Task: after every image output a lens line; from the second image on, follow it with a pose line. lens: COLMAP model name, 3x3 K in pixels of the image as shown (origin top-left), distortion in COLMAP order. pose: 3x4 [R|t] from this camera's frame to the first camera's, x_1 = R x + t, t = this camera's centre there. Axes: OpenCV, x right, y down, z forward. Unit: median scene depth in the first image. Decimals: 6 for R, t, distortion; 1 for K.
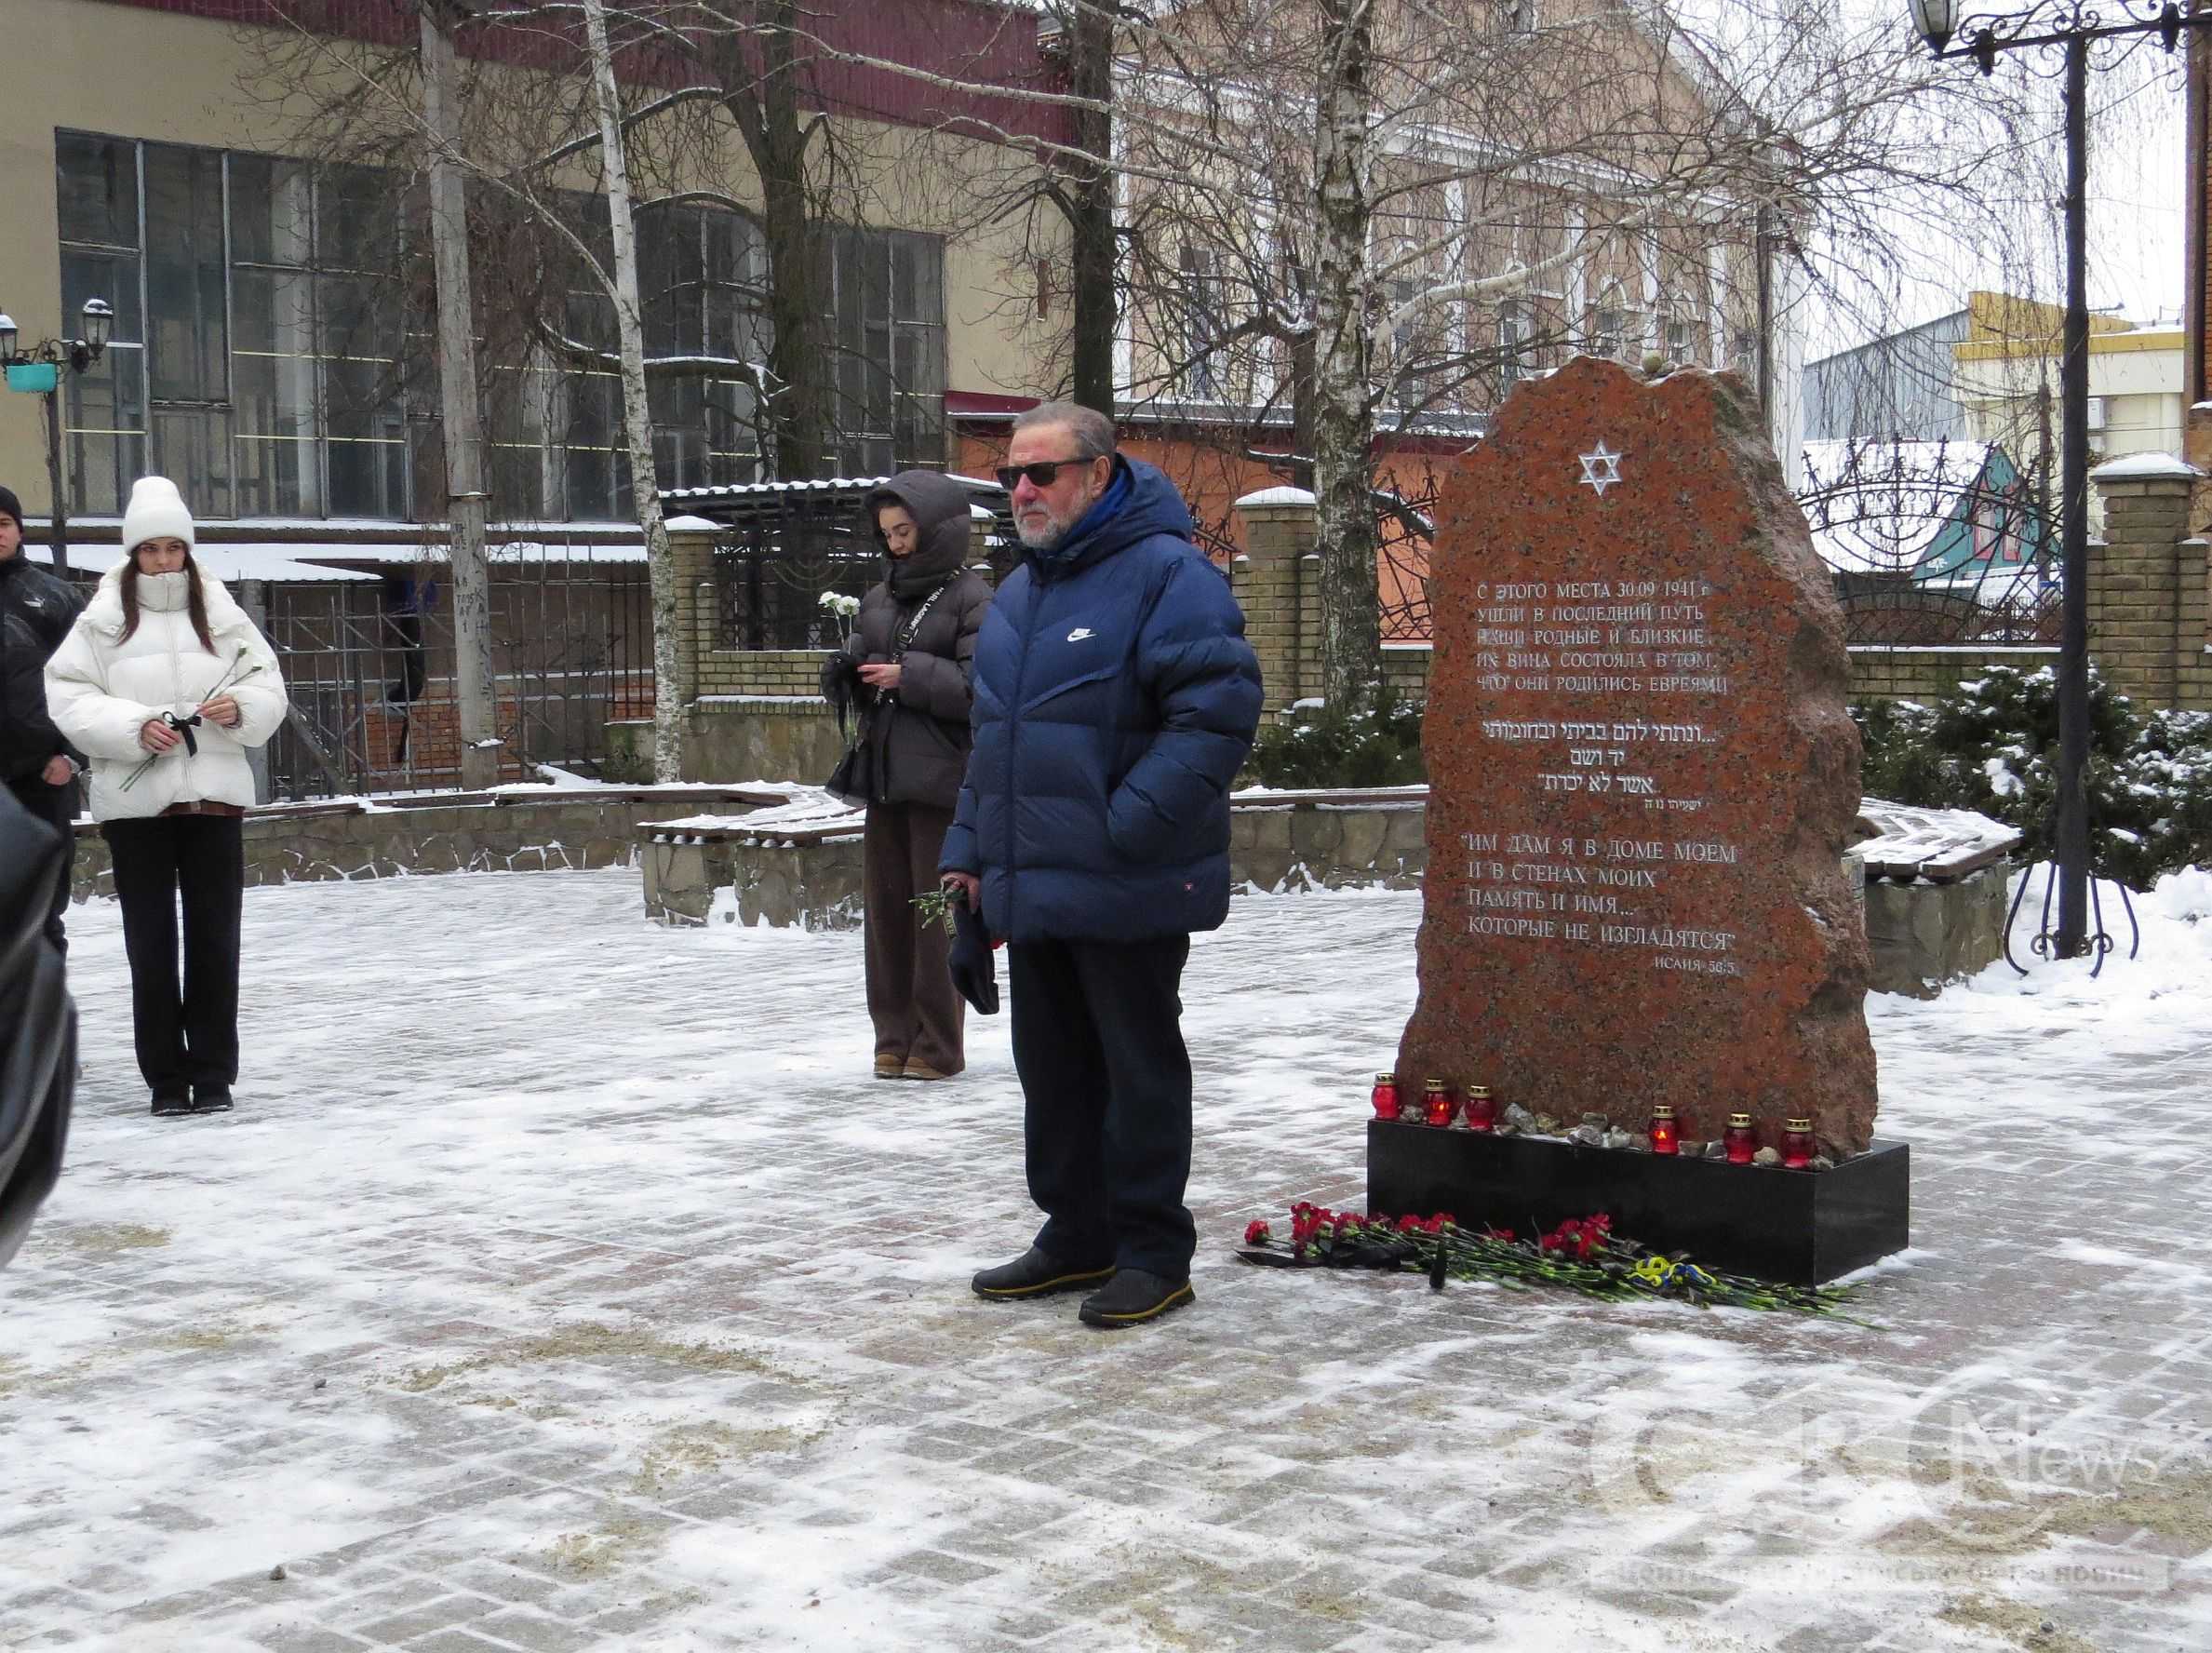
lens RADIAL K [[2878.2, 0, 1106.0], [0, 2878.2, 826.5], [0, 0, 1]] dist [-0.056694, 0.017477]
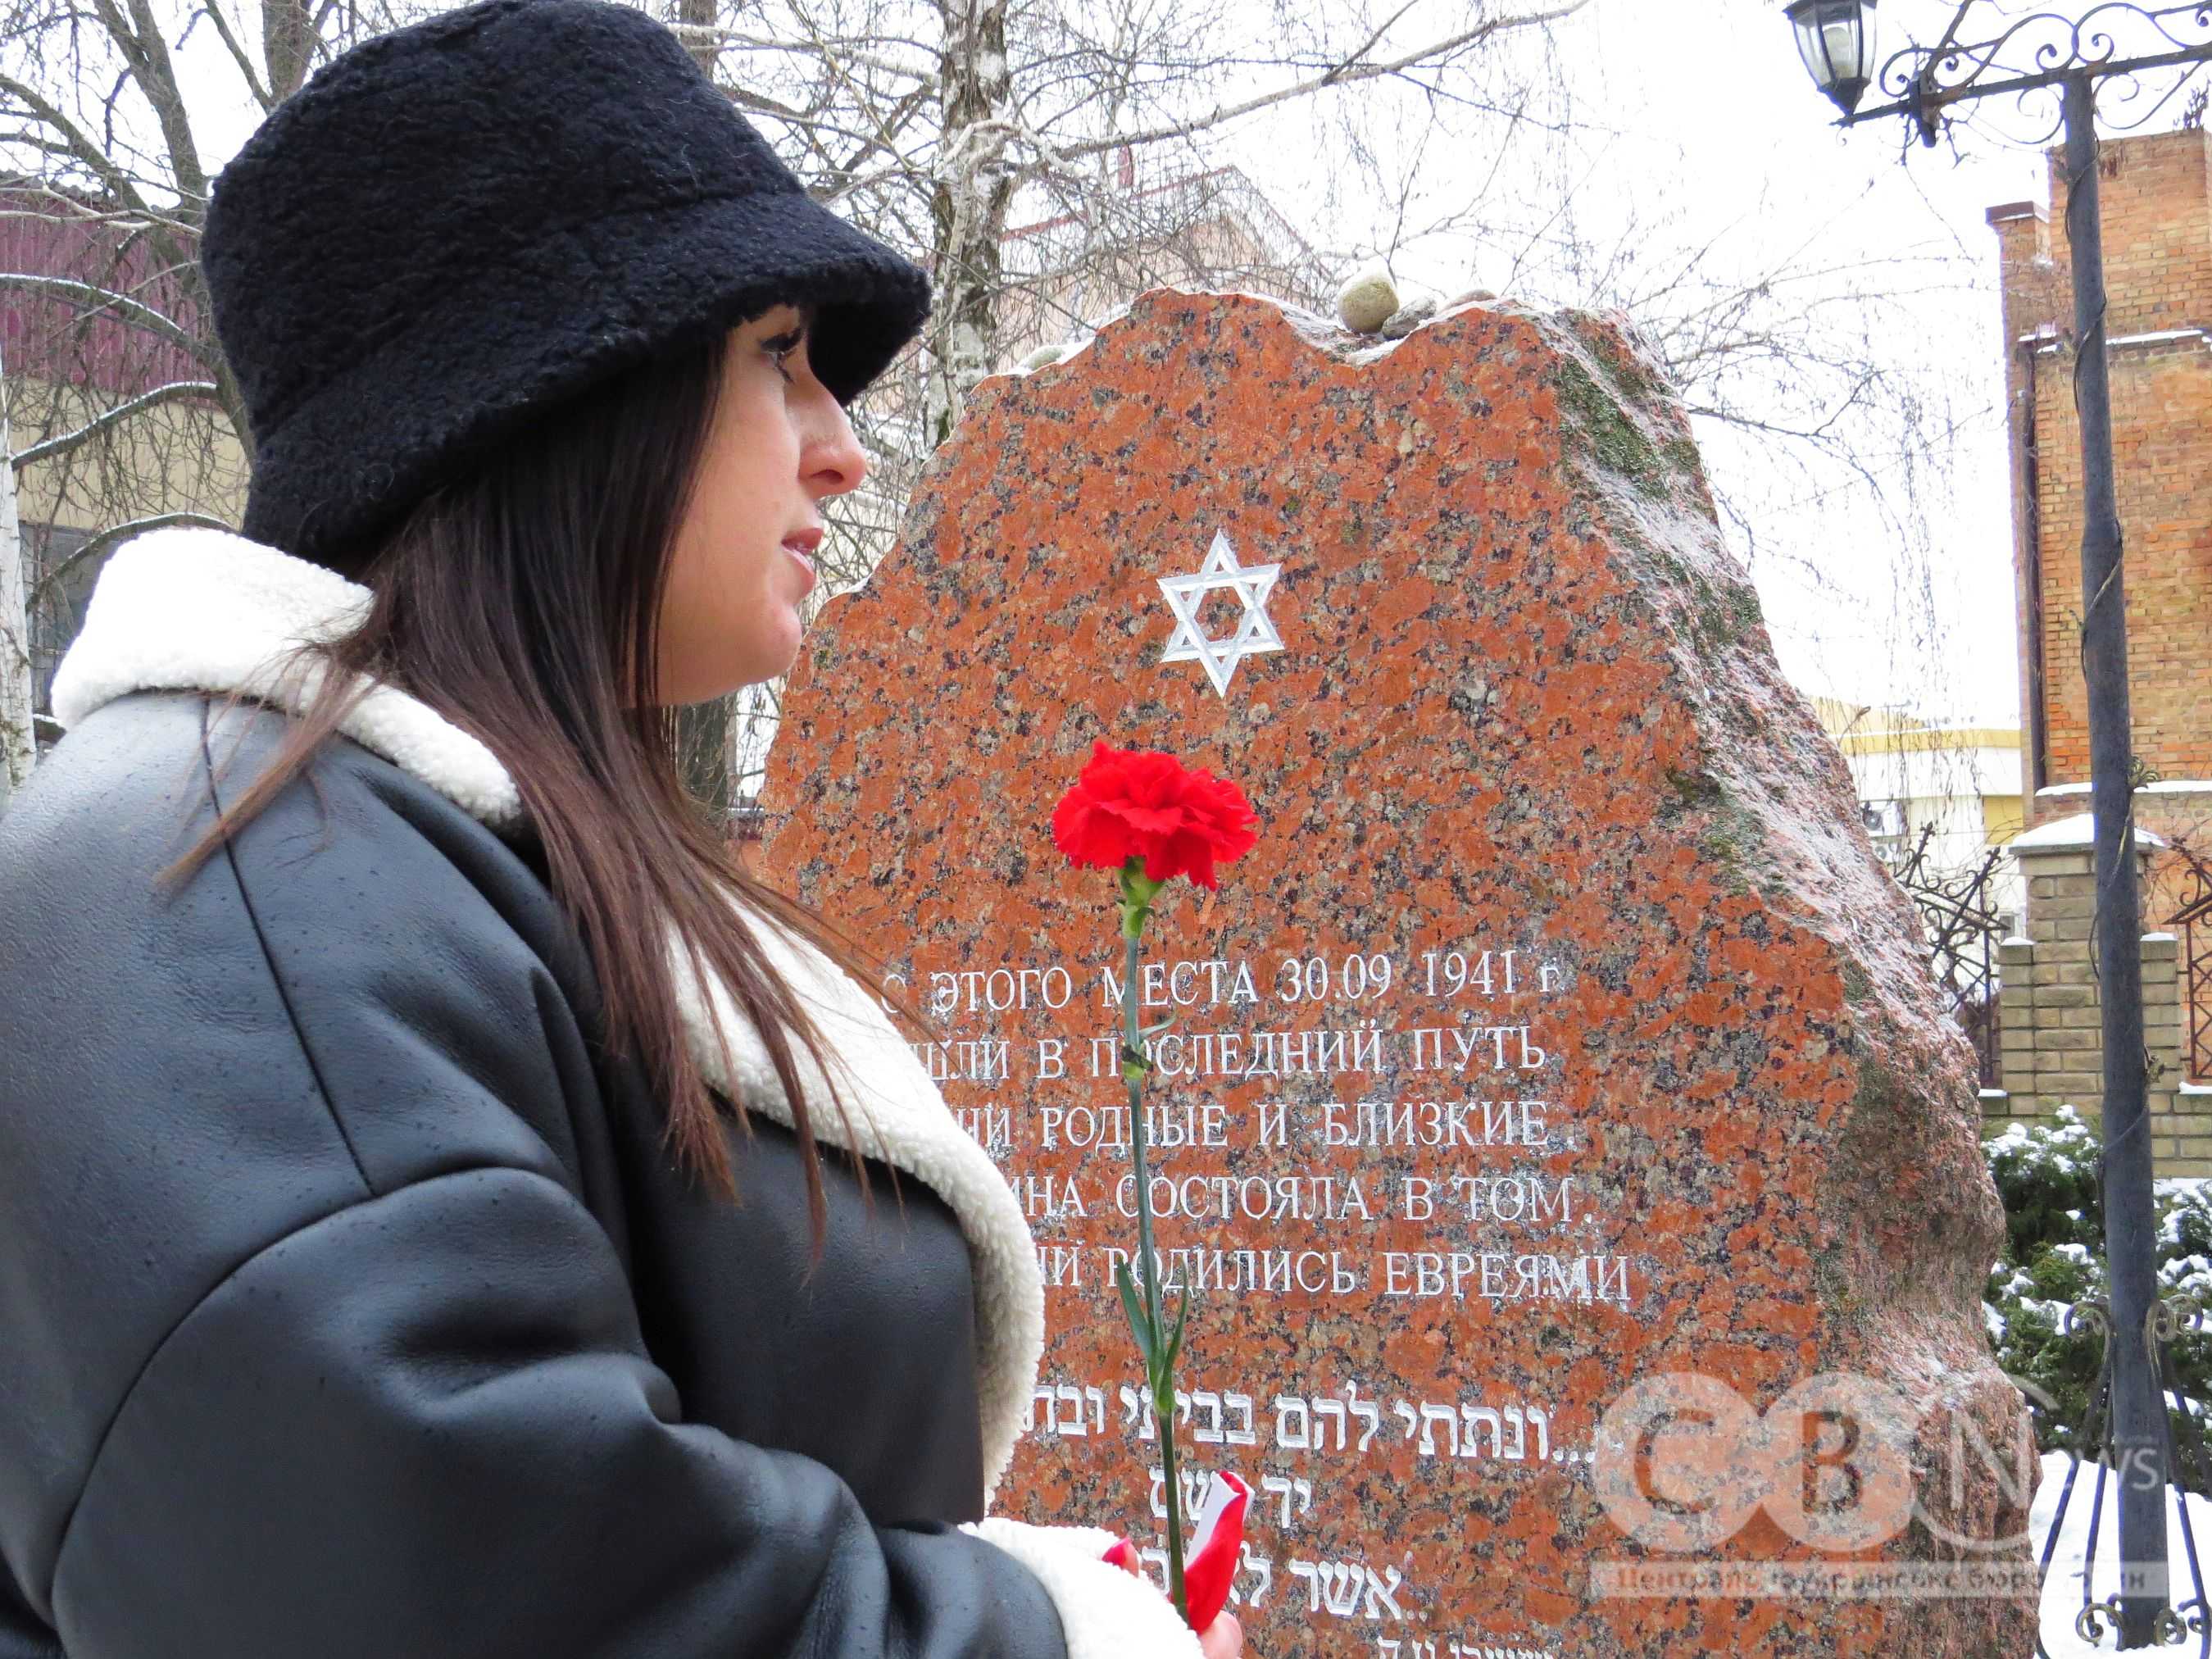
lens RADIAL K [[3575.8, 0, 1106.0], [0, 3575.8, 829.5], [0, 0, 1]] dist [-0.134961, -0.109278]
pose [[0.994629, -0.001509, 0.103489, 0.116806], [0.015572, 0.990694, -0.135214, -0.044988], [-0.102322, 0.136099, 0.985397, 0.601481]]
